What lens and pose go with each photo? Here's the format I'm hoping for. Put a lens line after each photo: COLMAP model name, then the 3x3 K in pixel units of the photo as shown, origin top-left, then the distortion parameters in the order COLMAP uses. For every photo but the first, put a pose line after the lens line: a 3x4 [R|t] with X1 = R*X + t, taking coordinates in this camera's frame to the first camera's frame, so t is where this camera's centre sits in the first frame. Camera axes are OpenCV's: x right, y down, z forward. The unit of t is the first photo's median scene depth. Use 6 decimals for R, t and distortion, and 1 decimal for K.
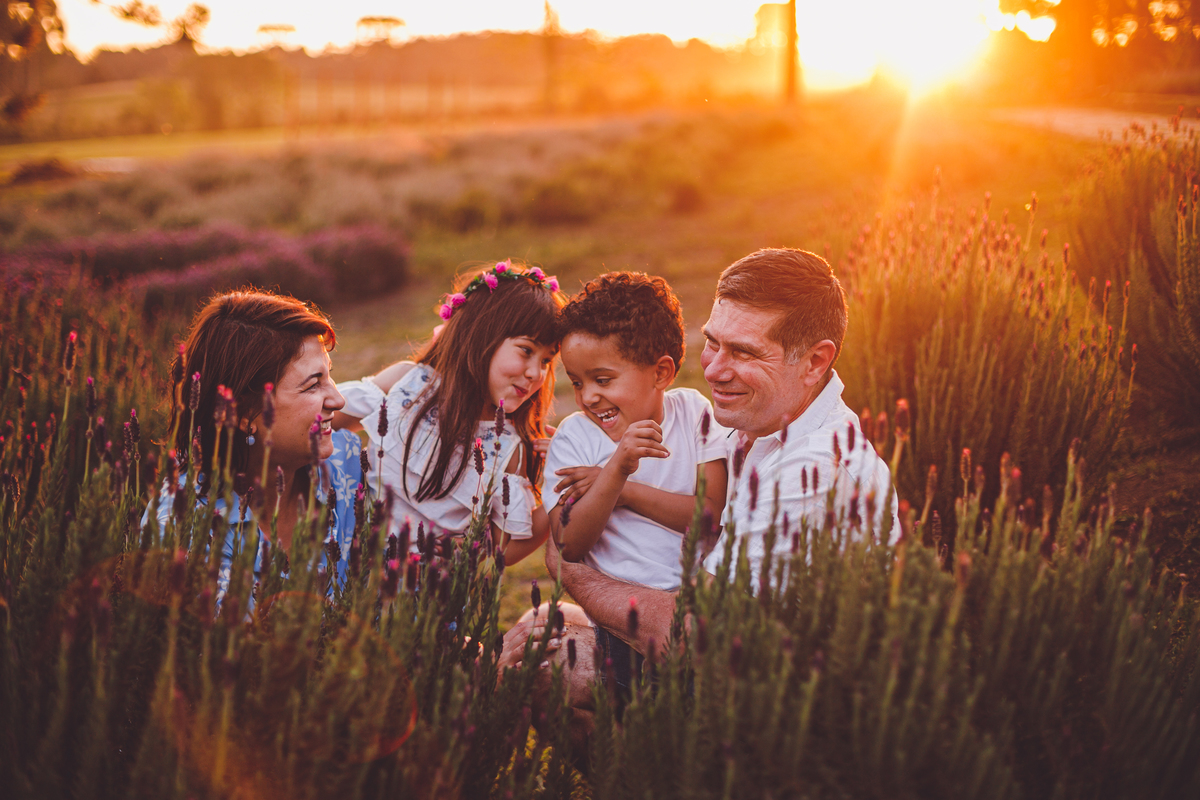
lens RADIAL K [[1712.3, 0, 600.0], [0, 1712.3, 400.0], [0, 0, 1]] dist [-0.109439, 0.108493]
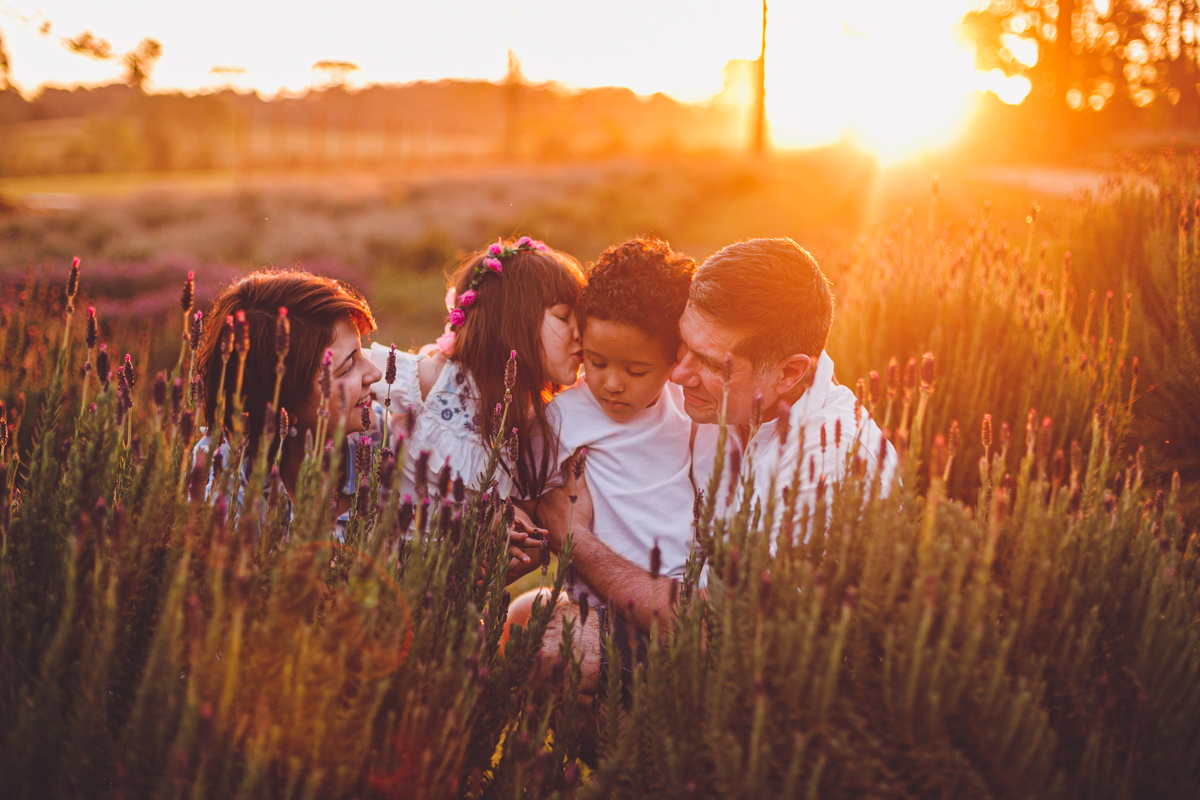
lens RADIAL K [[1771.7, 0, 600.0], [0, 1771.7, 400.0], [0, 0, 1]] dist [-0.107743, 0.102709]
pose [[0.999423, 0.022398, 0.025536, -0.017963], [-0.021474, 0.999124, -0.035918, 0.034138], [-0.026318, 0.035349, 0.999028, -0.000258]]
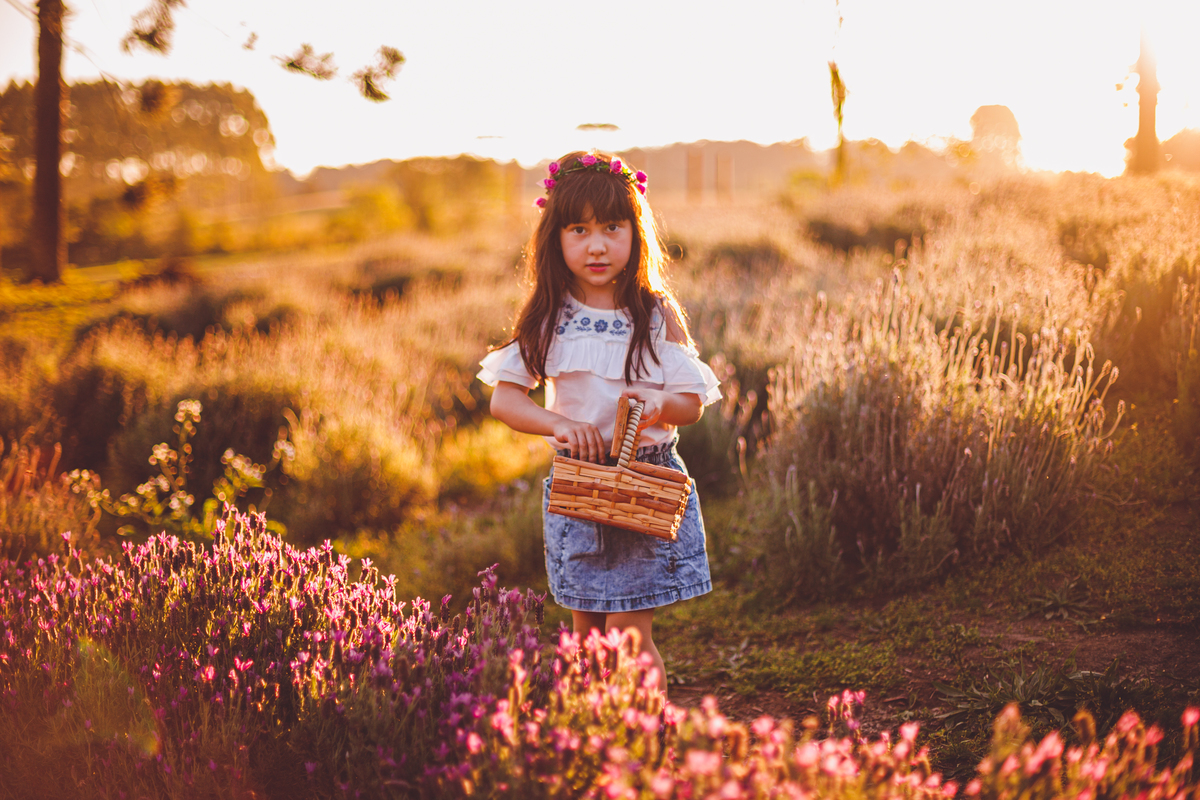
lens RADIAL K [[1712.3, 0, 600.0], [0, 1712.3, 400.0], [0, 0, 1]] dist [-0.109439, 0.108493]
pose [[0.992322, -0.012430, -0.123057, -0.627431], [0.004473, 0.997893, -0.064720, -0.382736], [0.123603, 0.063673, 0.990287, 3.121577]]
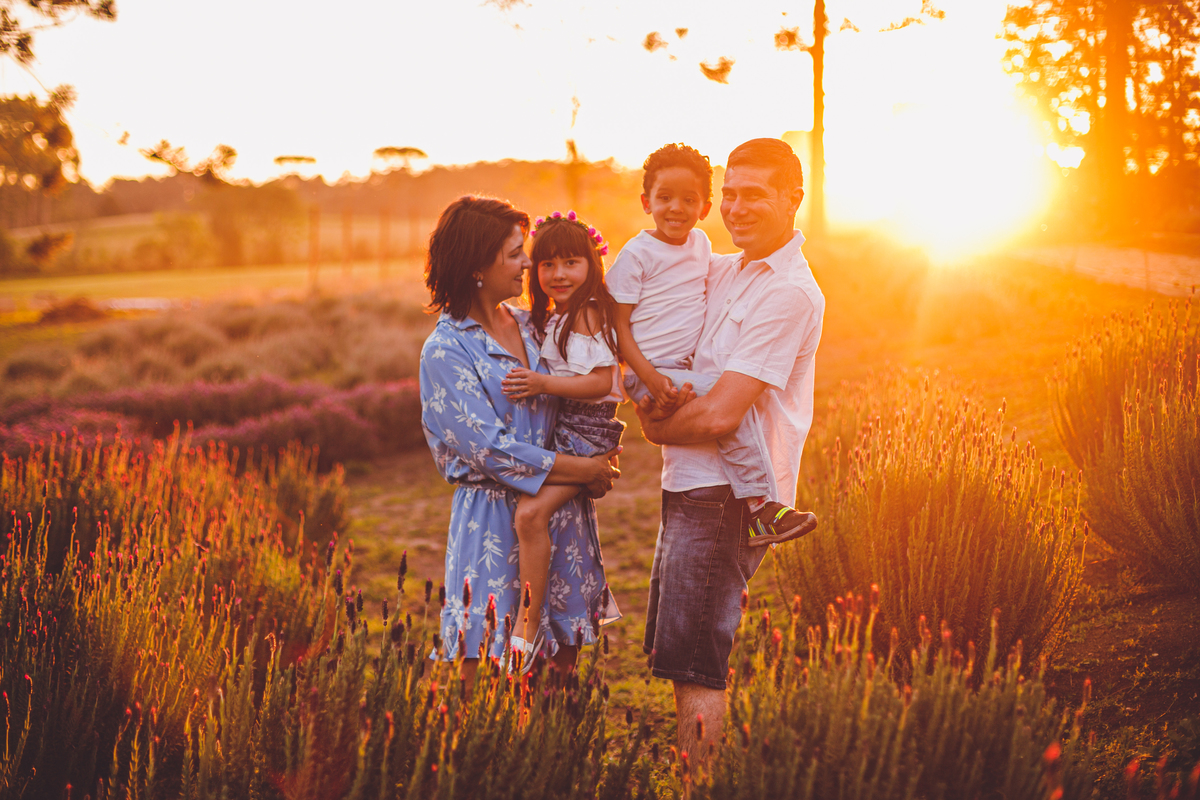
lens RADIAL K [[1771.7, 0, 600.0], [0, 1771.7, 400.0], [0, 0, 1]] dist [-0.107743, 0.102709]
pose [[0.999928, 0.000038, -0.011968, -0.023864], [-0.000968, 0.996975, -0.077719, -0.020847], [0.011929, 0.077725, 0.996903, -0.289775]]
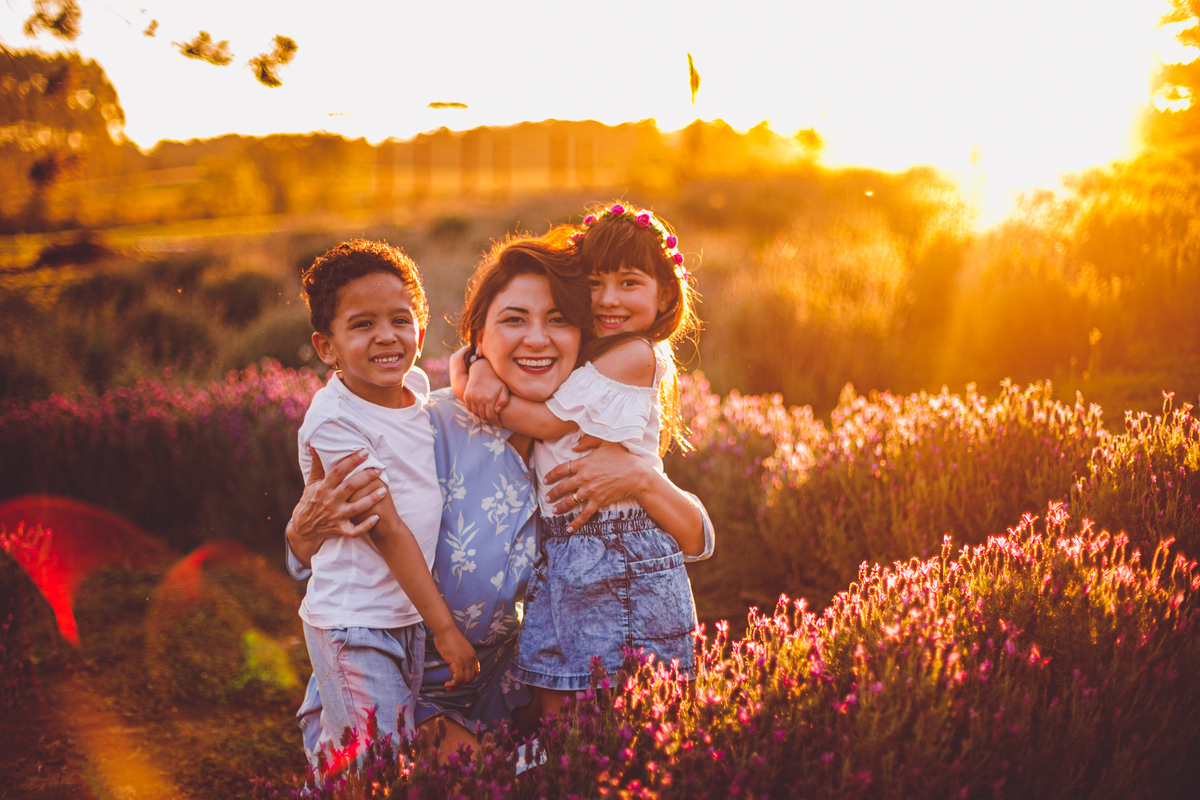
lens RADIAL K [[1720.4, 0, 600.0], [0, 1720.4, 400.0], [0, 0, 1]] dist [-0.127399, -0.101335]
pose [[0.999446, -0.005442, -0.032848, -0.701662], [0.003706, 0.998605, -0.052676, -0.282696], [0.033088, 0.052525, 0.998071, 2.471631]]
